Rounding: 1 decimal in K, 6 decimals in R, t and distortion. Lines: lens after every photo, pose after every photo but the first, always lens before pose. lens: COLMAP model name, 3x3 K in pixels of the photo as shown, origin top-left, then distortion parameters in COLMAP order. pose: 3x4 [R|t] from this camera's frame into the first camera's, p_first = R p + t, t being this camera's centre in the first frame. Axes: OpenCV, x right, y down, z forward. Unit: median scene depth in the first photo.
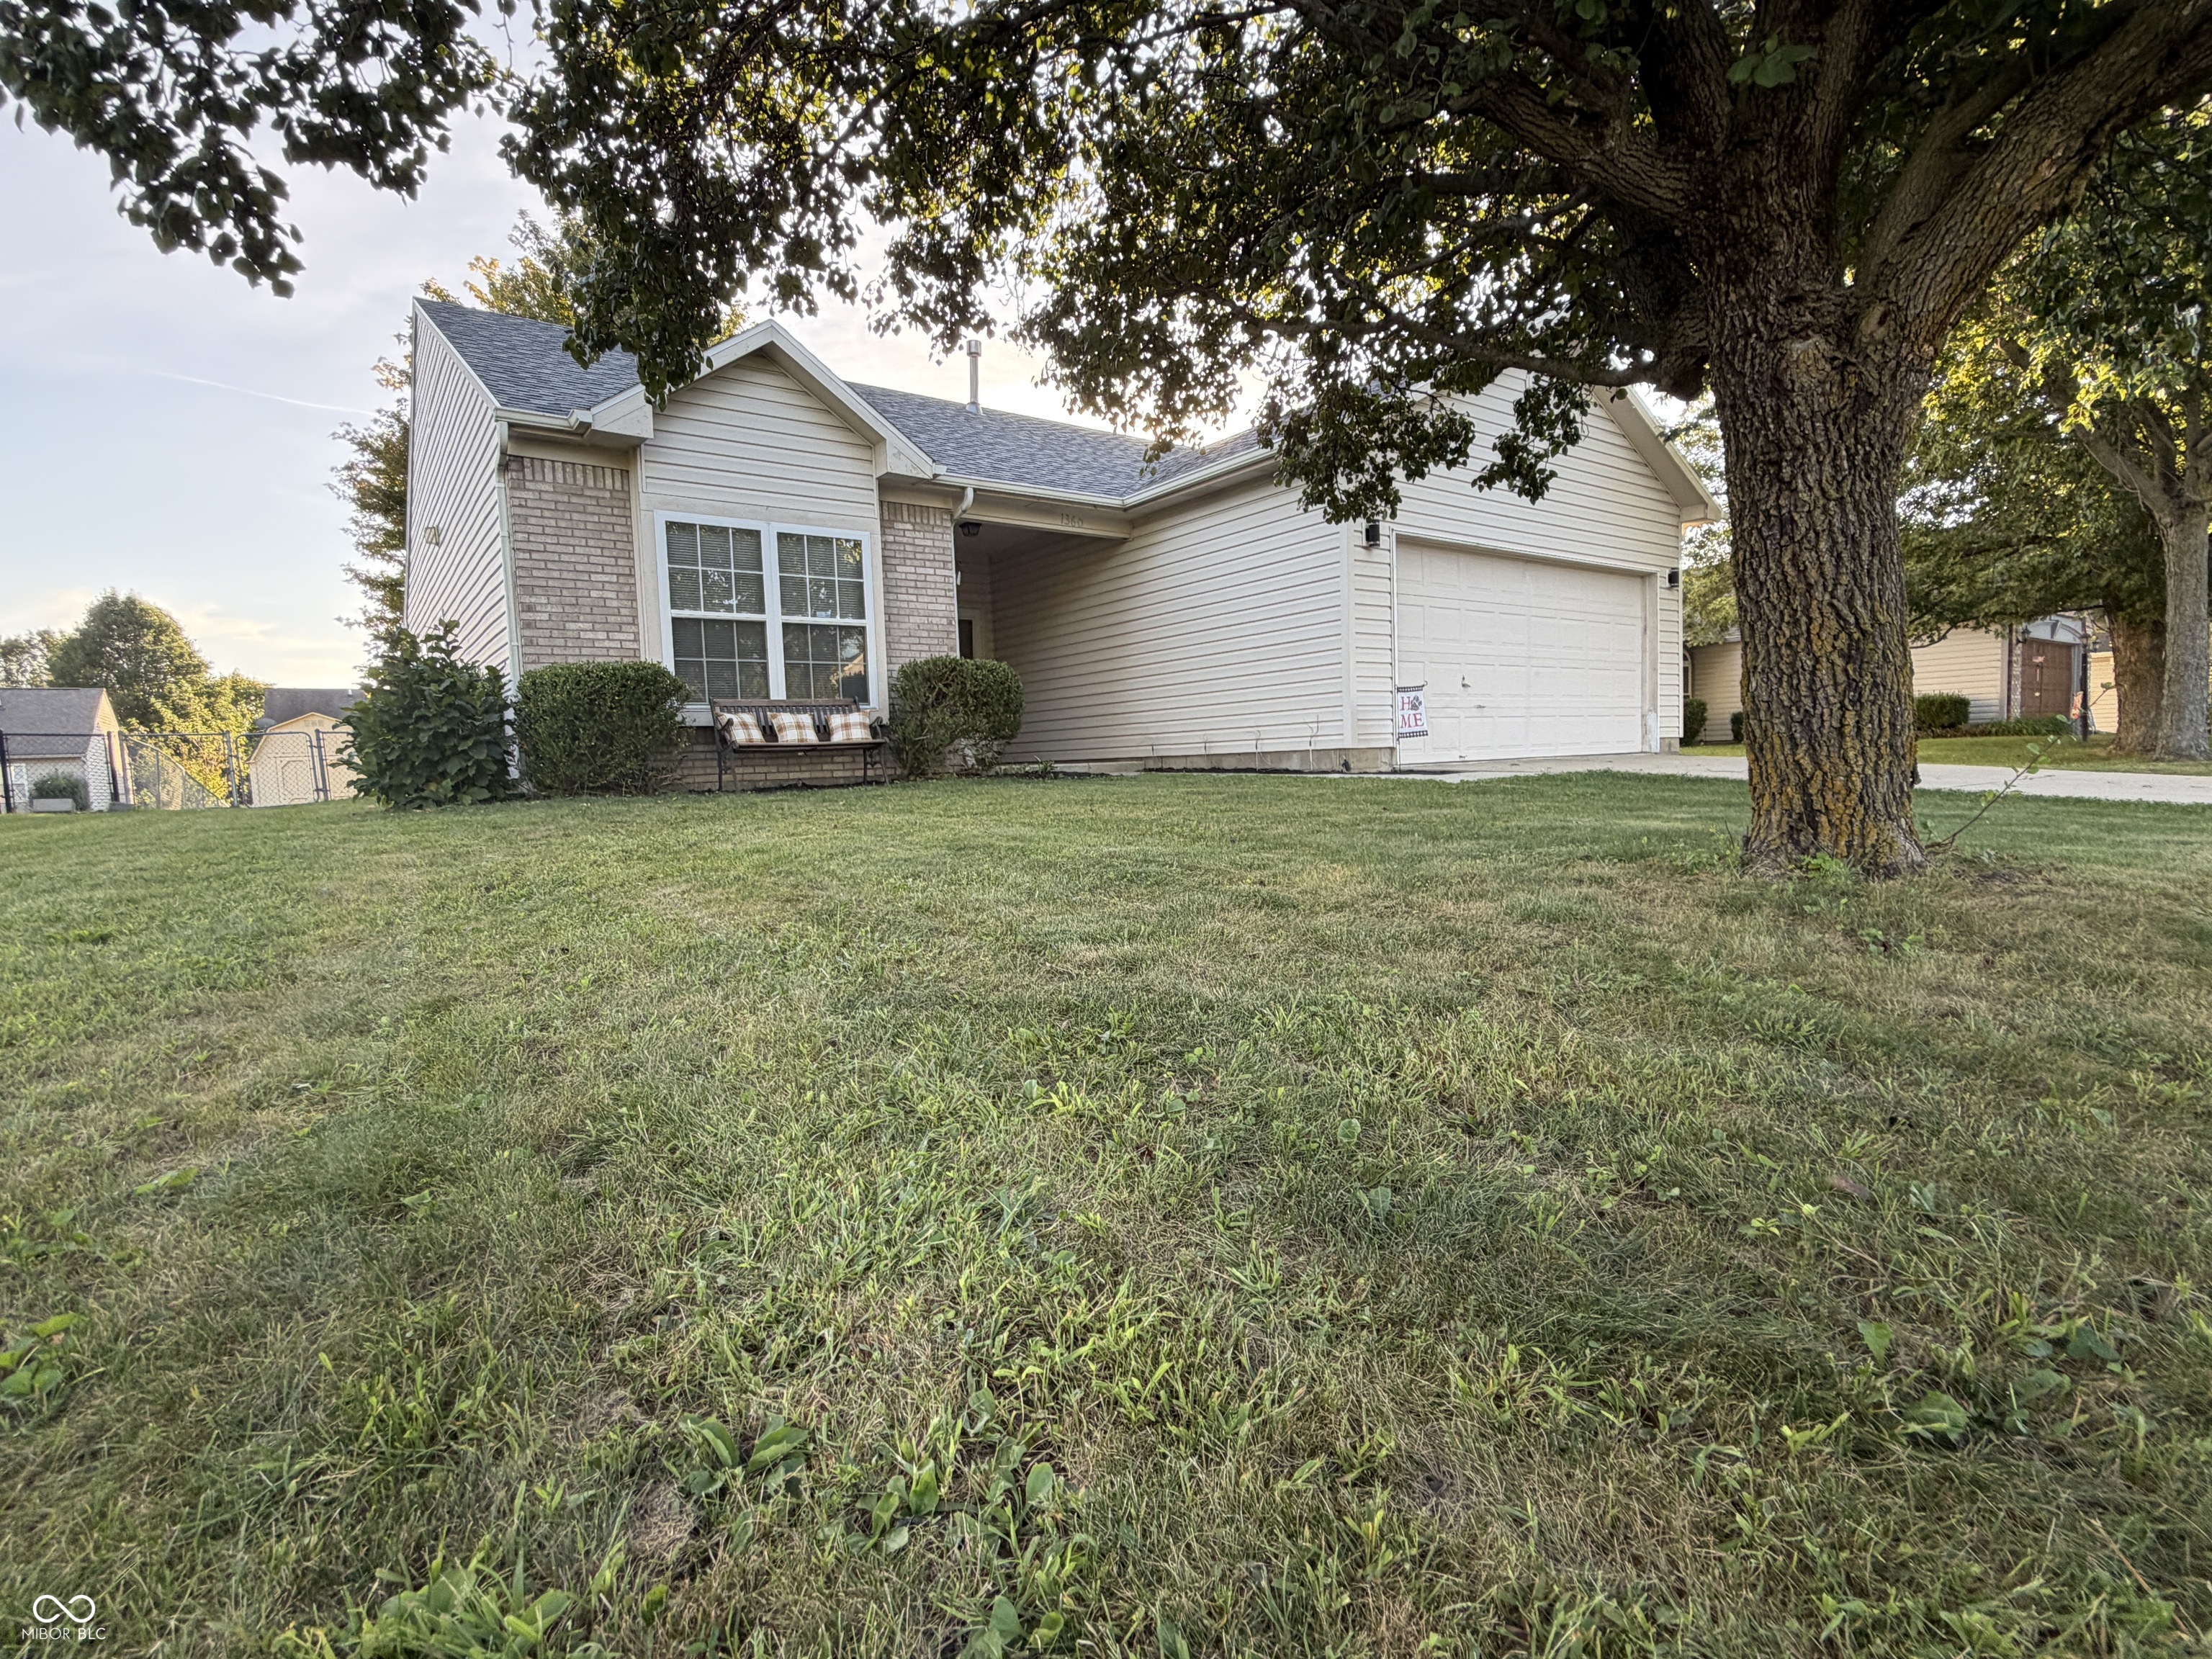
lens RADIAL K [[1055.2, 0, 1107.4], [0, 1055.2, 829.2], [0, 0, 1]] dist [0.001432, 0.000310]
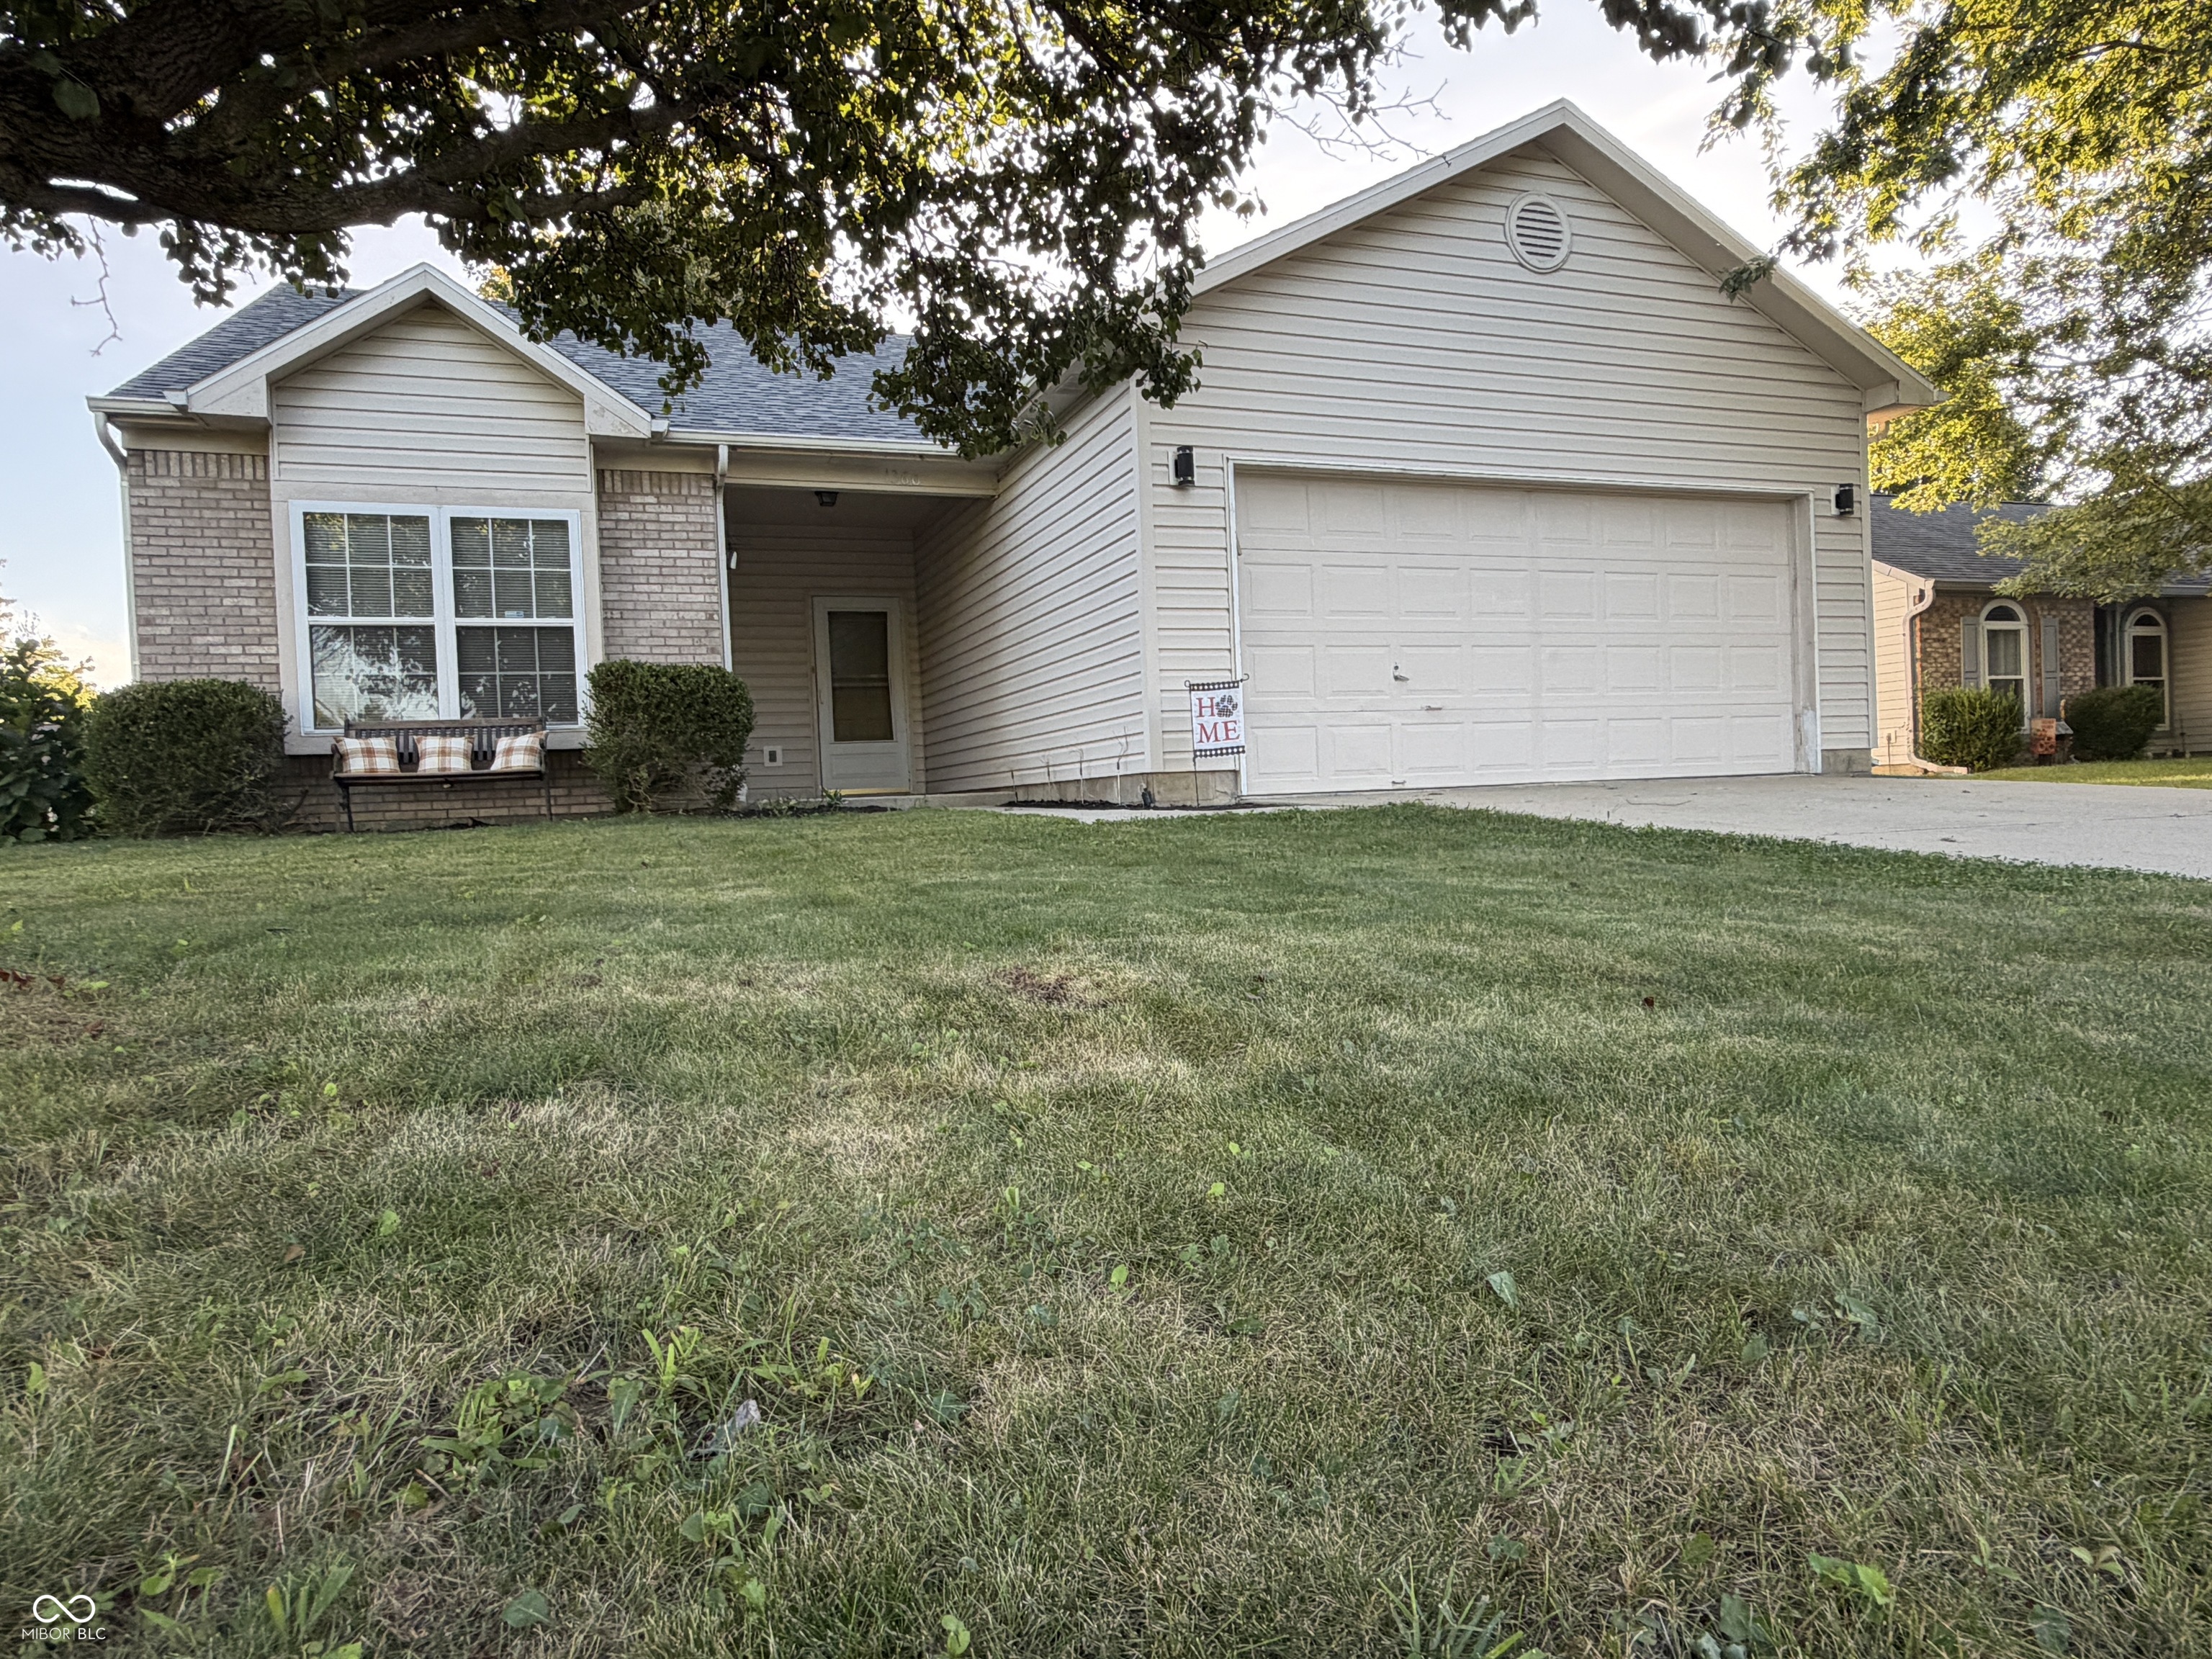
lens RADIAL K [[1343.2, 0, 1106.0], [0, 1343.2, 829.5], [0, 0, 1]] dist [-0.001212, 0.001835]
pose [[0.961479, 0.002342, -0.274869, 0.538439], [-0.011313, 0.999454, -0.031057, -0.013090], [0.274646, 0.032970, 0.960980, 0.165249]]
